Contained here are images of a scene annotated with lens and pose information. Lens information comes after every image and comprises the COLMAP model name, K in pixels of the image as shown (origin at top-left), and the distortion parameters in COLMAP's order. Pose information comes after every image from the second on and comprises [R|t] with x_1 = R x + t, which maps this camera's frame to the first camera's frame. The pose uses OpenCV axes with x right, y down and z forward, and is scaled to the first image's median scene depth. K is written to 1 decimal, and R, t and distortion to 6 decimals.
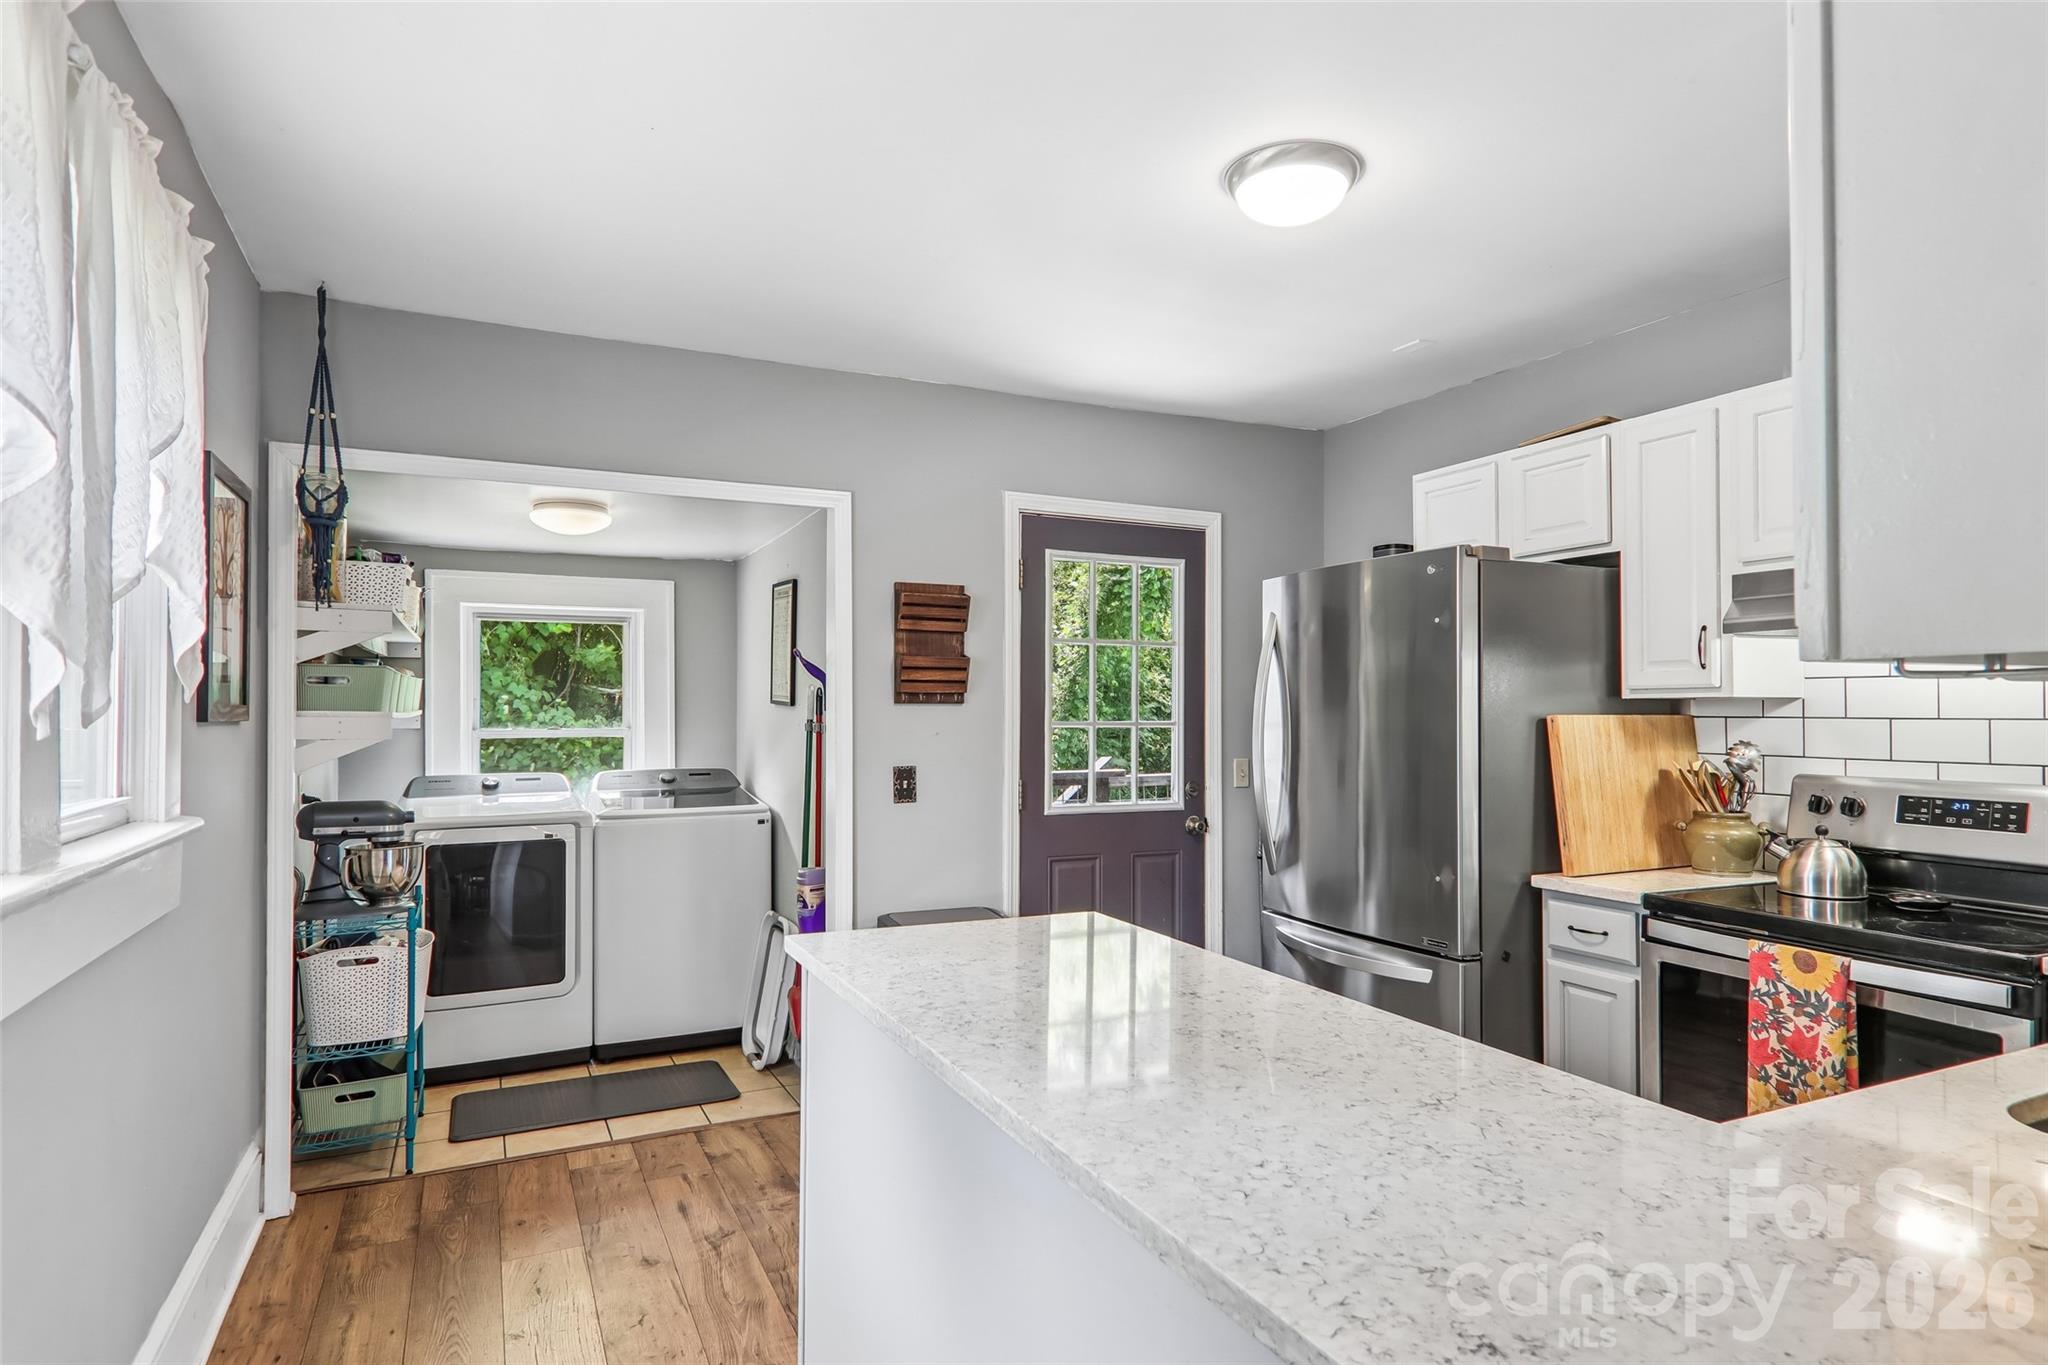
lens RADIAL K [[1145.1, 0, 1024.0], [0, 1145.1, 671.0], [0, 0, 1]] dist [0.008985, -0.019085]
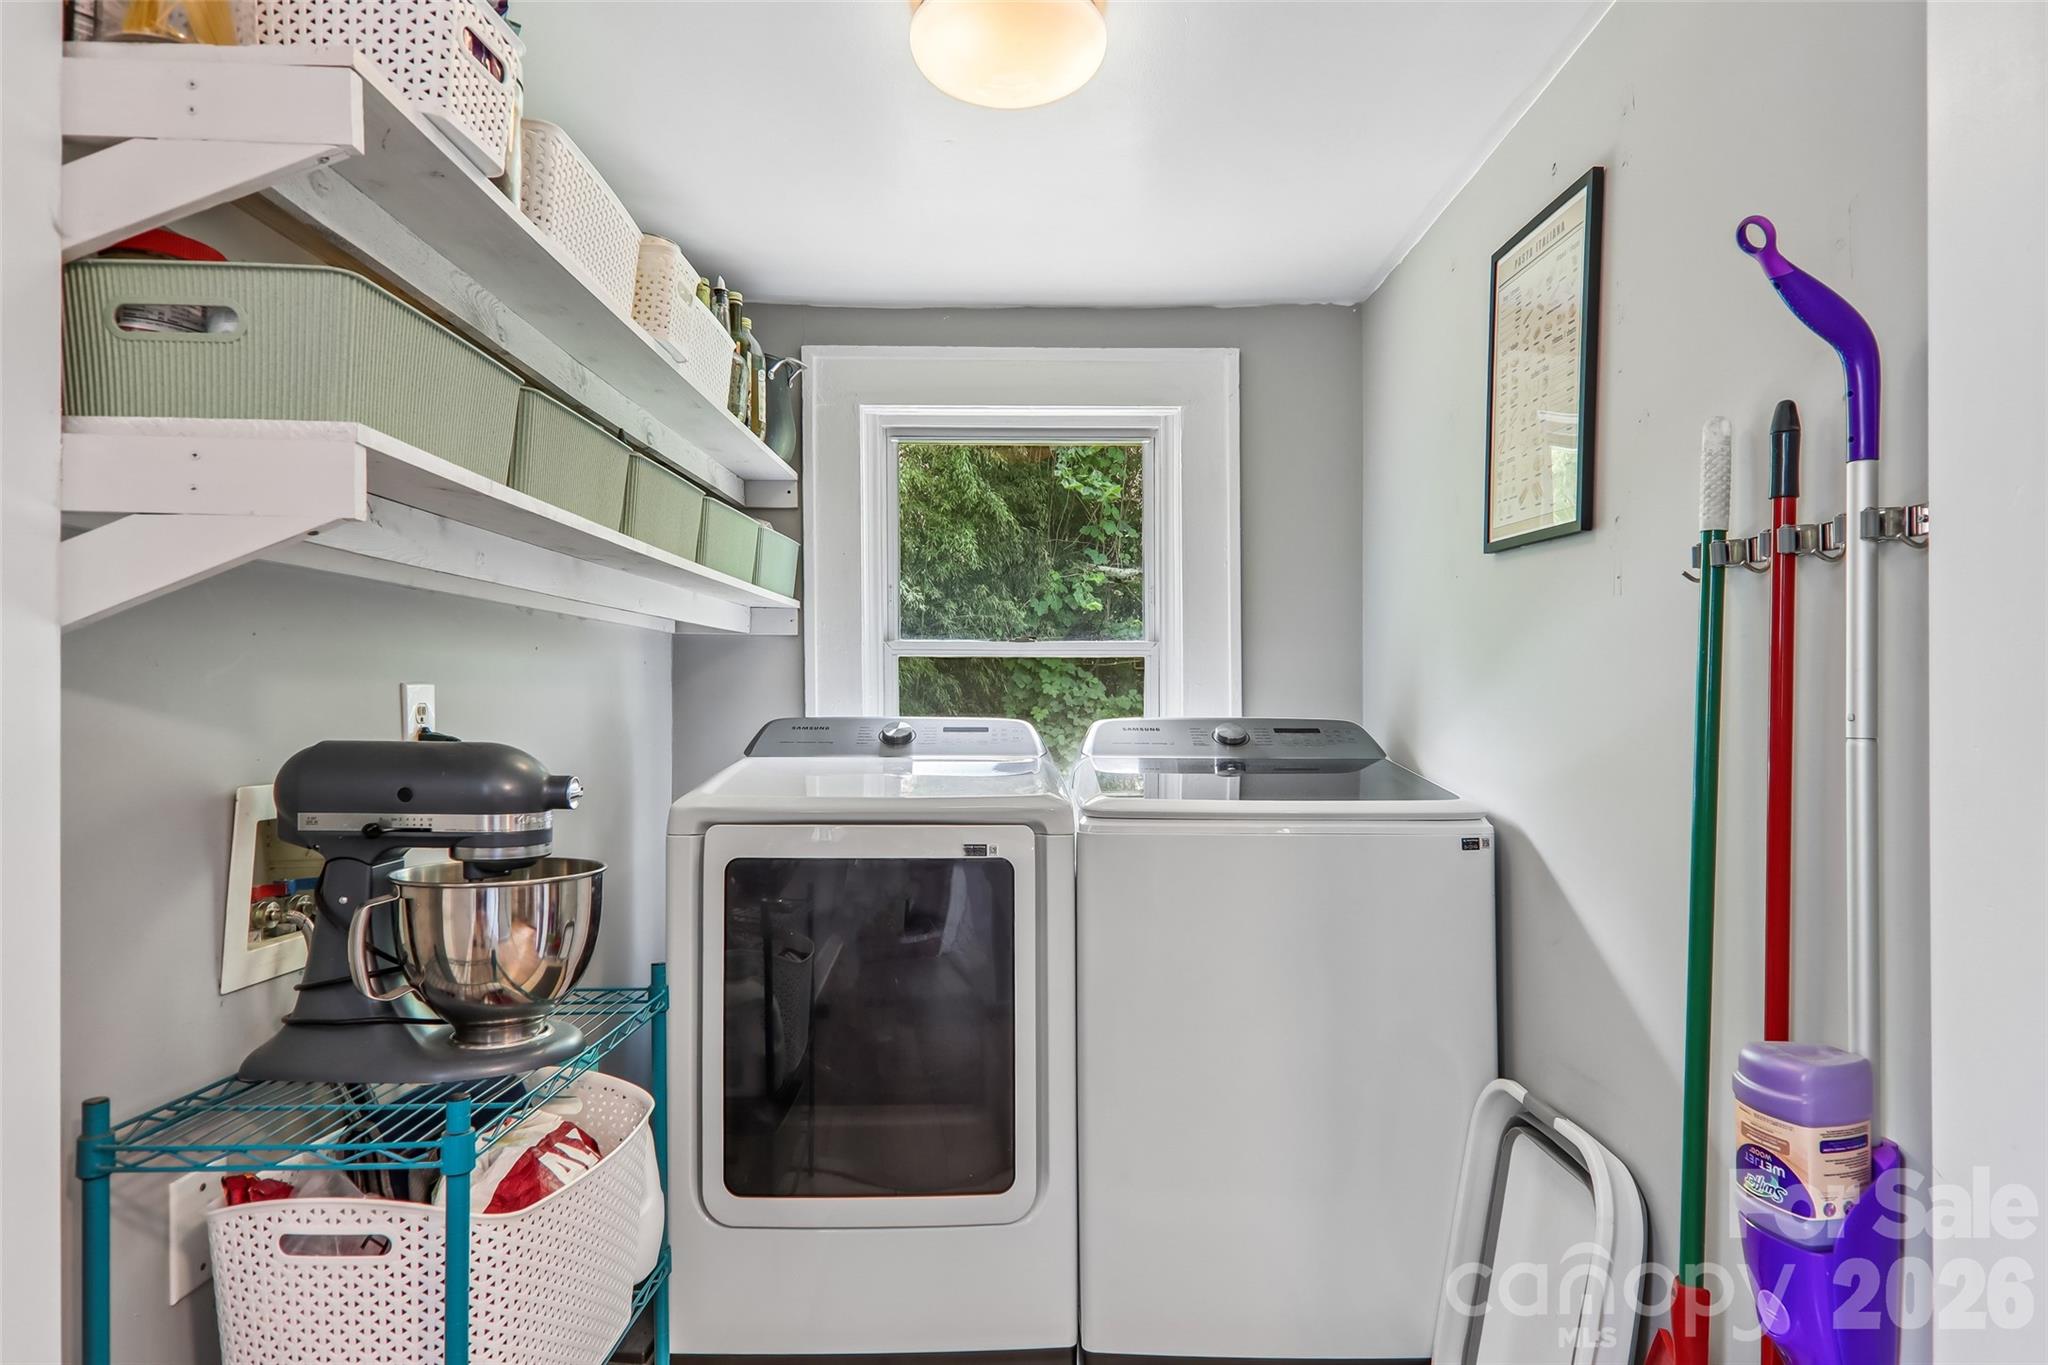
lens RADIAL K [[1145.1, 0, 1017.4], [0, 1145.1, 679.3], [0, 0, 1]] dist [0.008985, -0.019085]
pose [[0.898754, 0.001105, -0.438452, -0.194467], [0.005720, 0.999882, 0.014246, 0.067100], [0.438417, -0.015312, 0.898641, 0.568092]]
